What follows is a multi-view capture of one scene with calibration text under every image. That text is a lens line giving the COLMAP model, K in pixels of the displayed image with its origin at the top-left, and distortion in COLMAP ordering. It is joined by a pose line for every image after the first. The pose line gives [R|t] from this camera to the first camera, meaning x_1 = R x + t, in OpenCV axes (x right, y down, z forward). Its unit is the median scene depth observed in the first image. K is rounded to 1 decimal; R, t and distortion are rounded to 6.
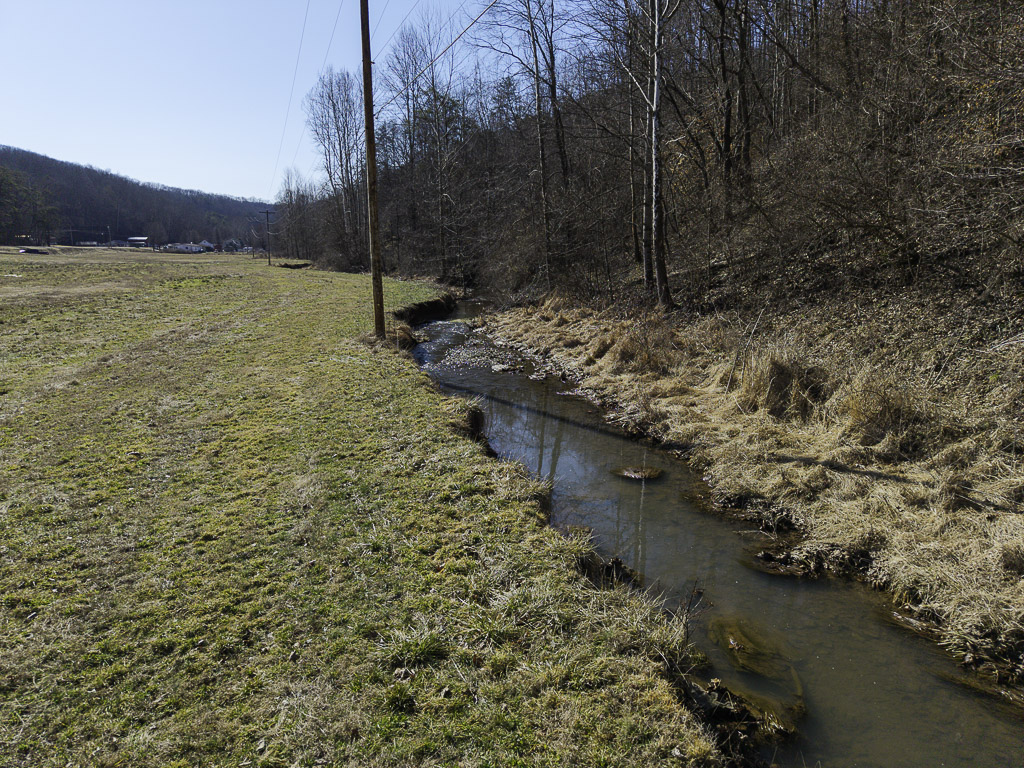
lens RADIAL K [[690.1, 0, 512.0], [0, 690.1, 384.0], [0, 0, 1]] dist [0.044446, -0.057723]
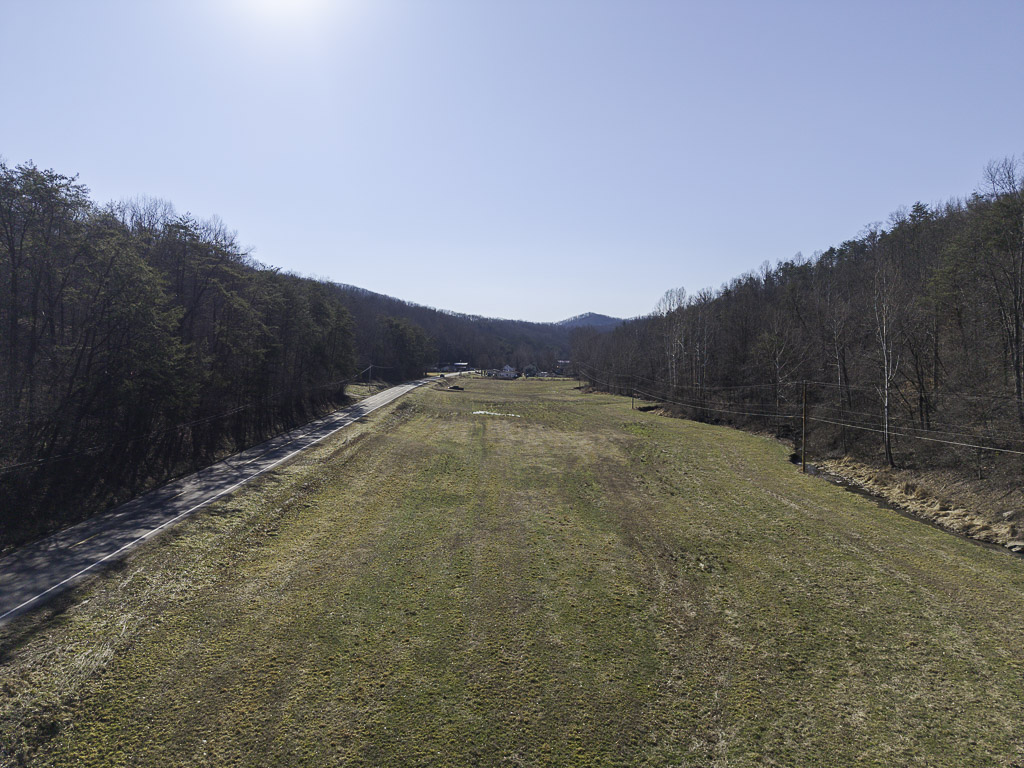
lens RADIAL K [[690.1, 0, 512.0], [0, 690.1, 384.0], [0, 0, 1]] dist [0.044446, -0.057723]
pose [[0.942707, 0.018734, -0.333095, -0.374920], [-0.070932, 0.986850, -0.145244, 0.107388], [0.325994, 0.160550, 0.931639, -2.693581]]
